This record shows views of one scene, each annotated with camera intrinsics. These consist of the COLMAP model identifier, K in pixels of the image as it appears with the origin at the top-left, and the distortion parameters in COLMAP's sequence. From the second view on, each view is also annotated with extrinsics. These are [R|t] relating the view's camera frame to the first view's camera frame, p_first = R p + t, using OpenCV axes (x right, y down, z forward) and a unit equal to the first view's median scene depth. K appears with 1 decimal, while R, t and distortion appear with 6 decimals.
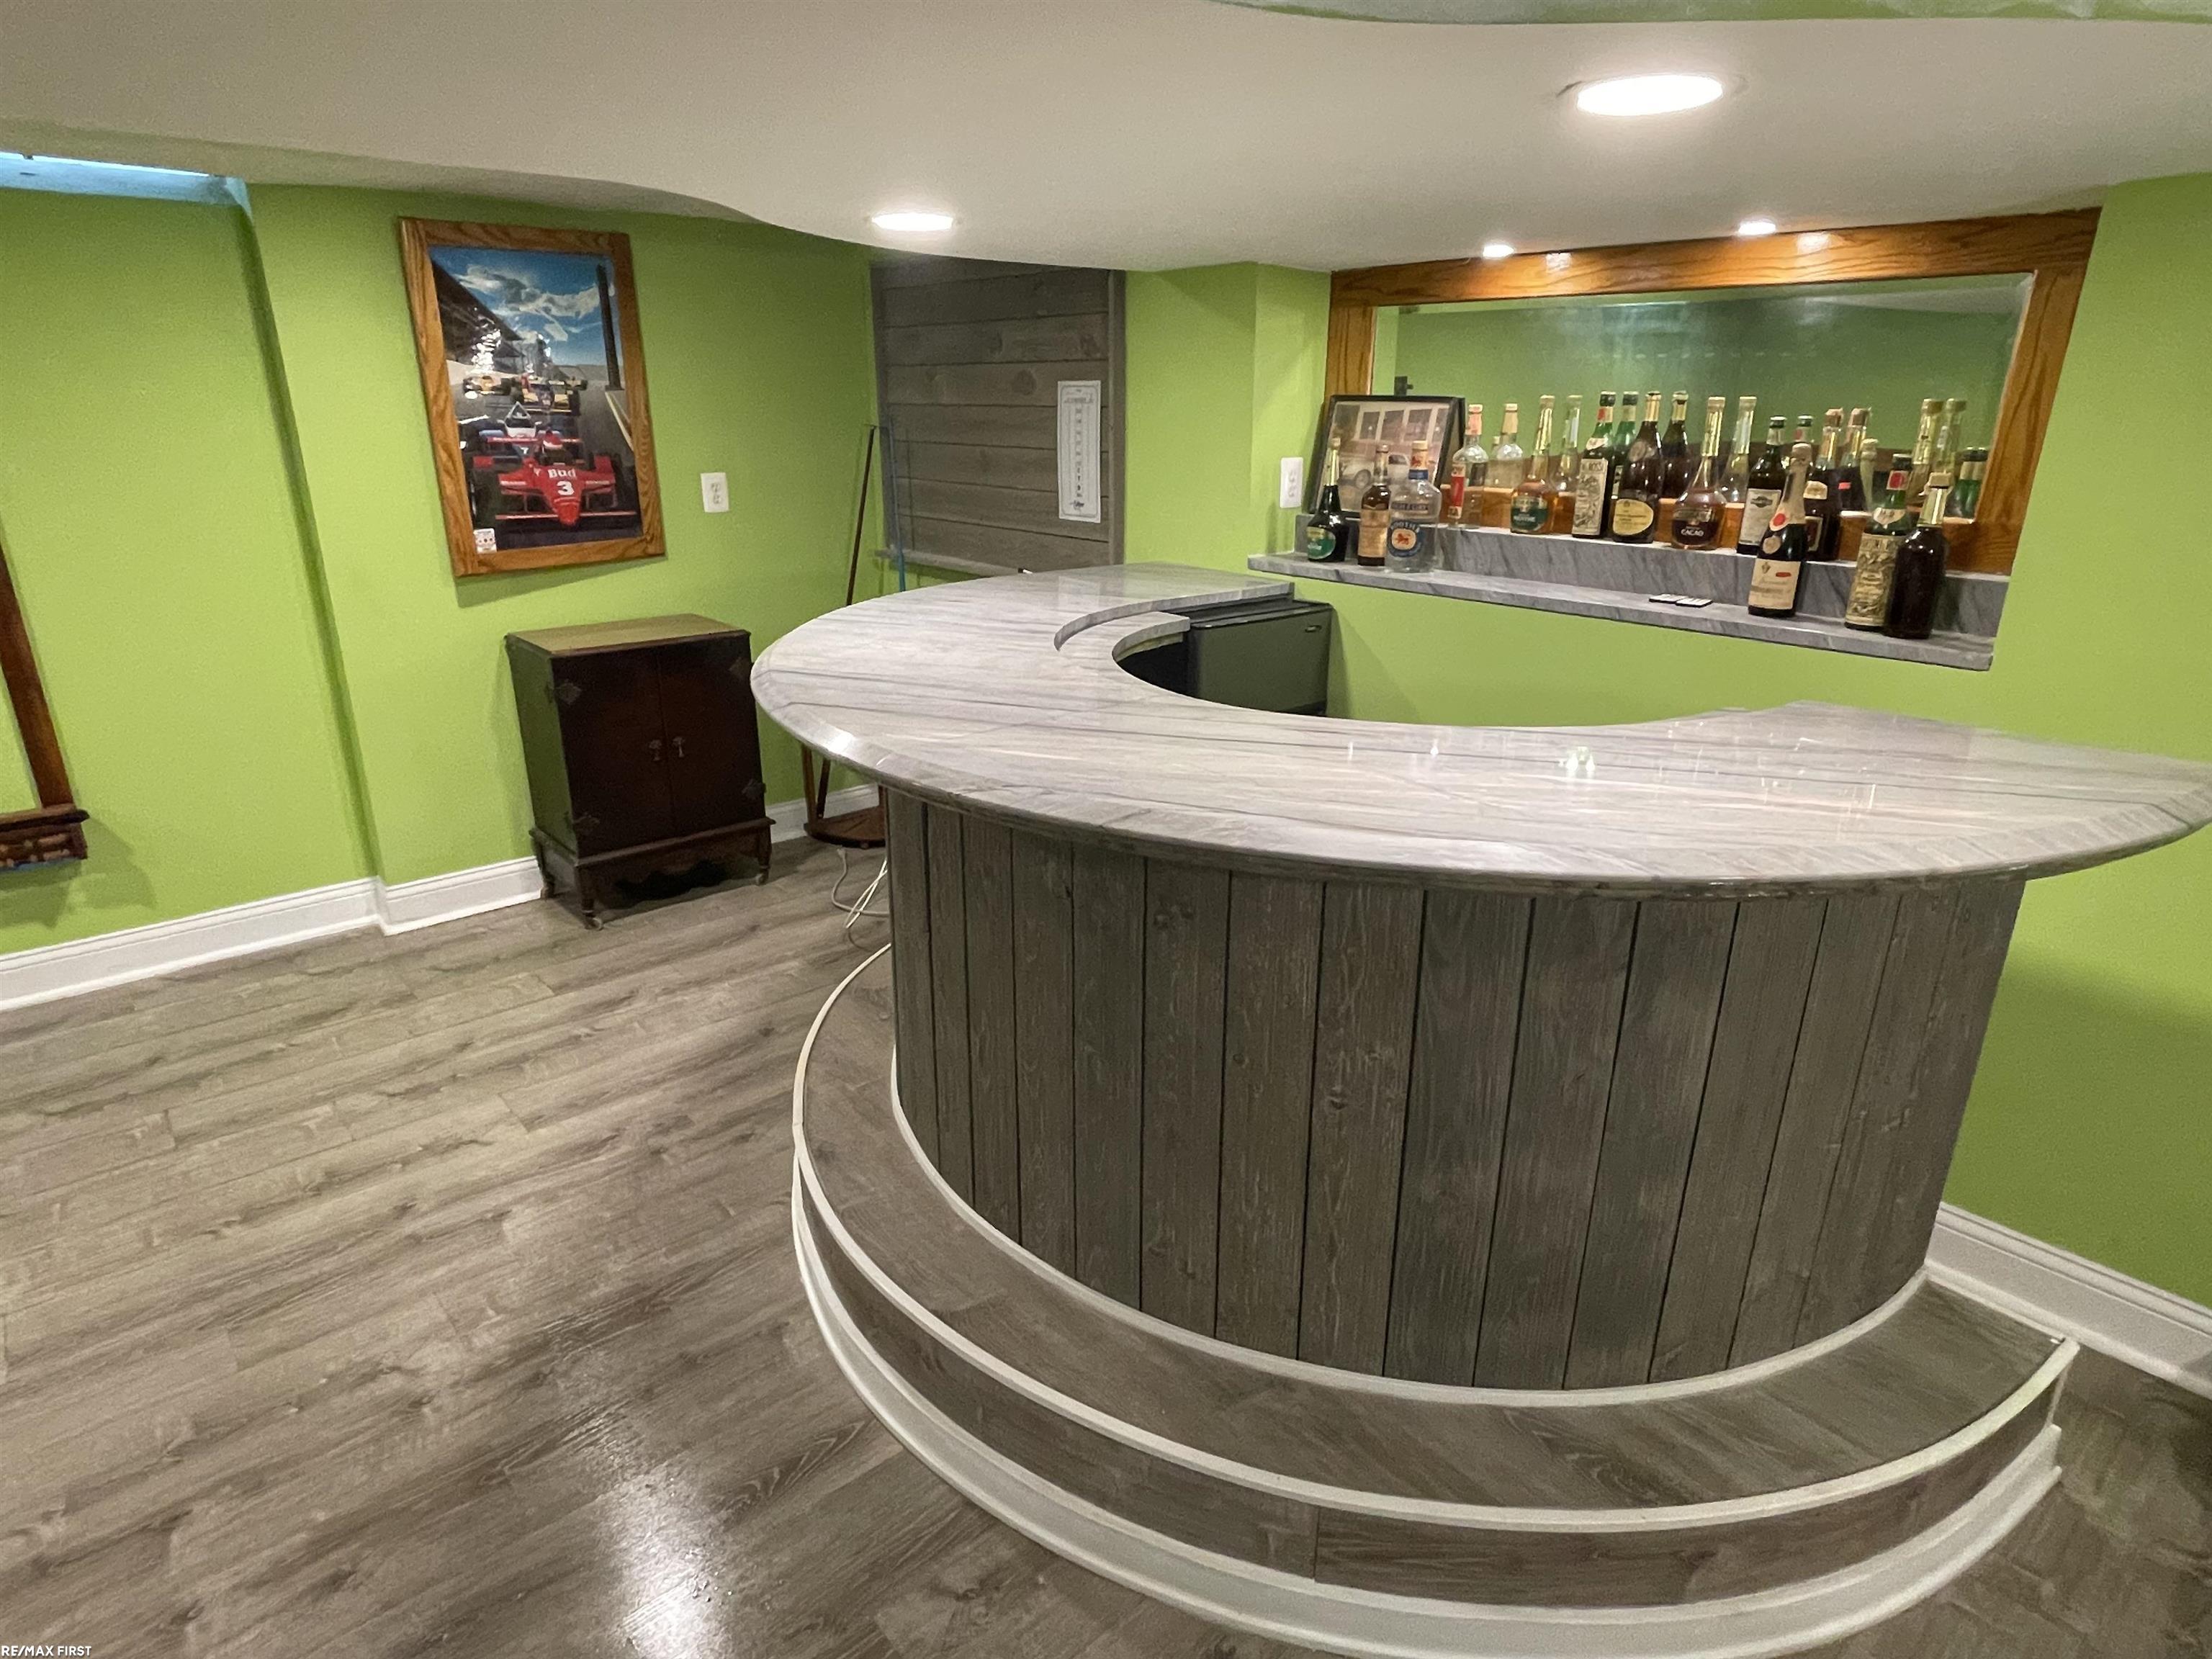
lens RADIAL K [[1229.6, 0, 1098.1], [0, 1229.6, 826.6], [0, 0, 1]] dist [-0.003103, -0.002221]
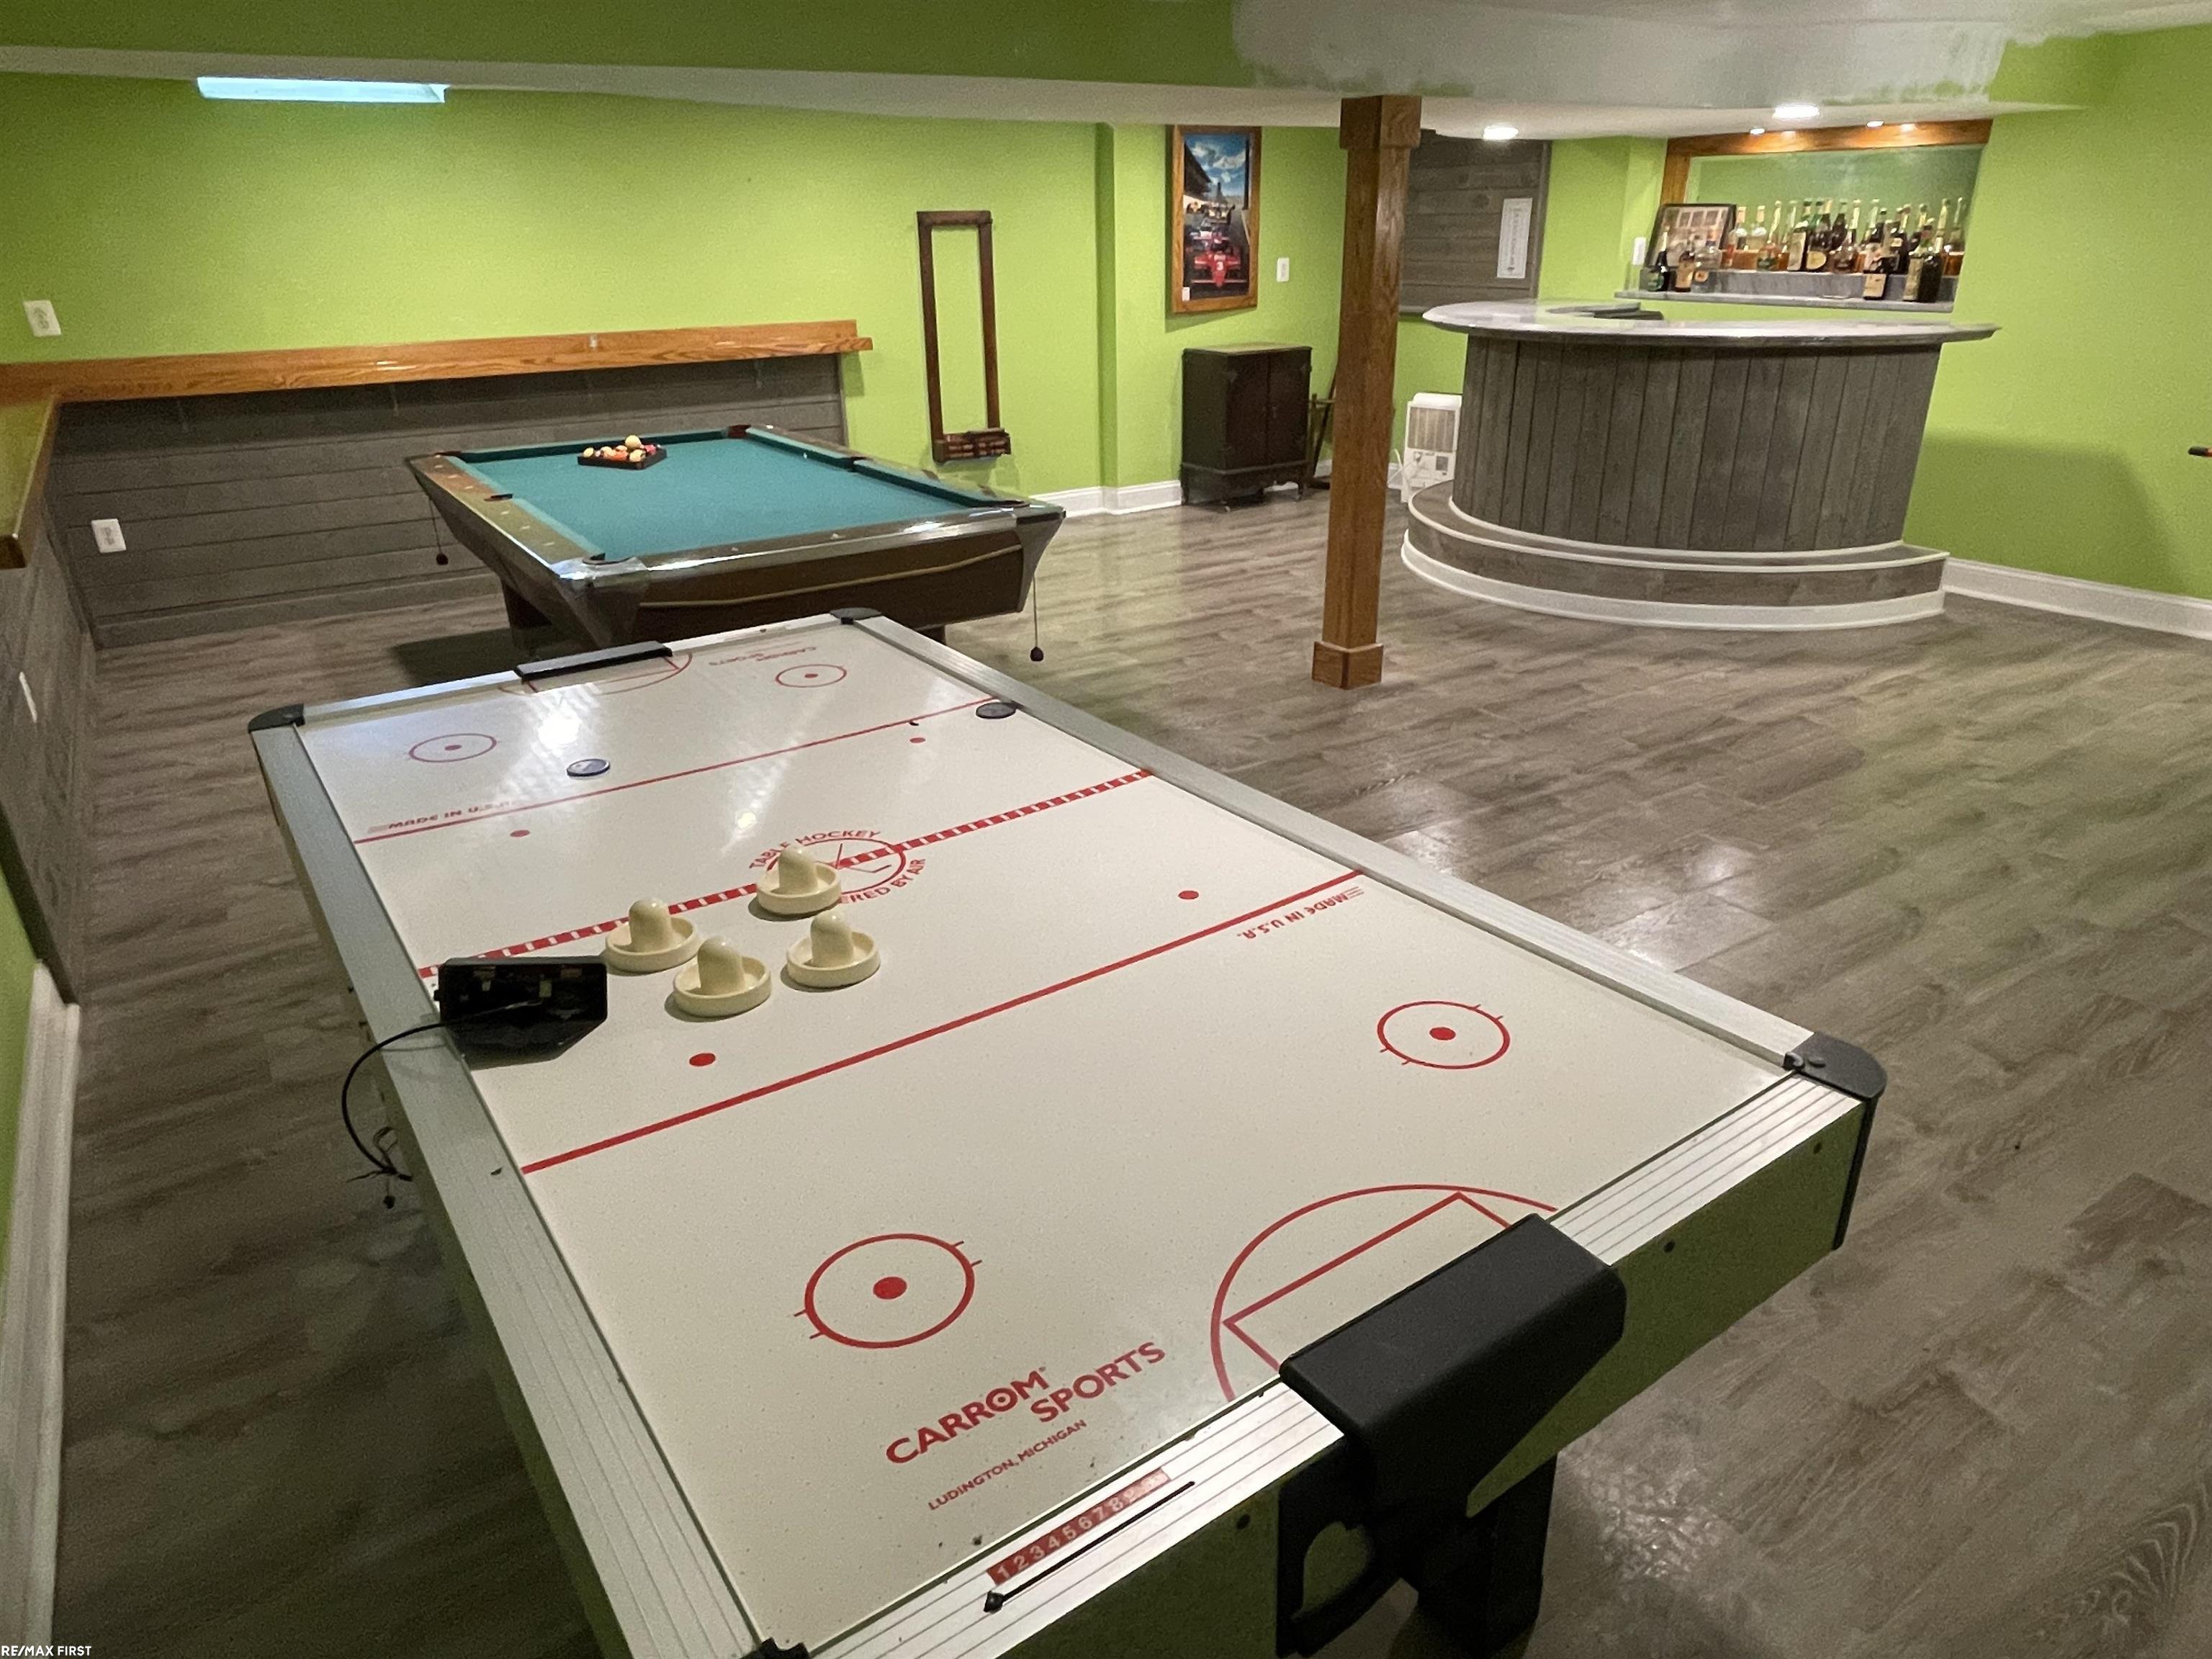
lens RADIAL K [[1367.3, 0, 1115.9], [0, 1367.3, 832.6], [0, 0, 1]] dist [-0.005906, -0.003314]
pose [[0.992789, 0.030908, -0.115819, -0.406358], [-0.020942, 0.996050, 0.086295, 0.488537], [0.118028, -0.083247, 0.989515, -1.367402]]
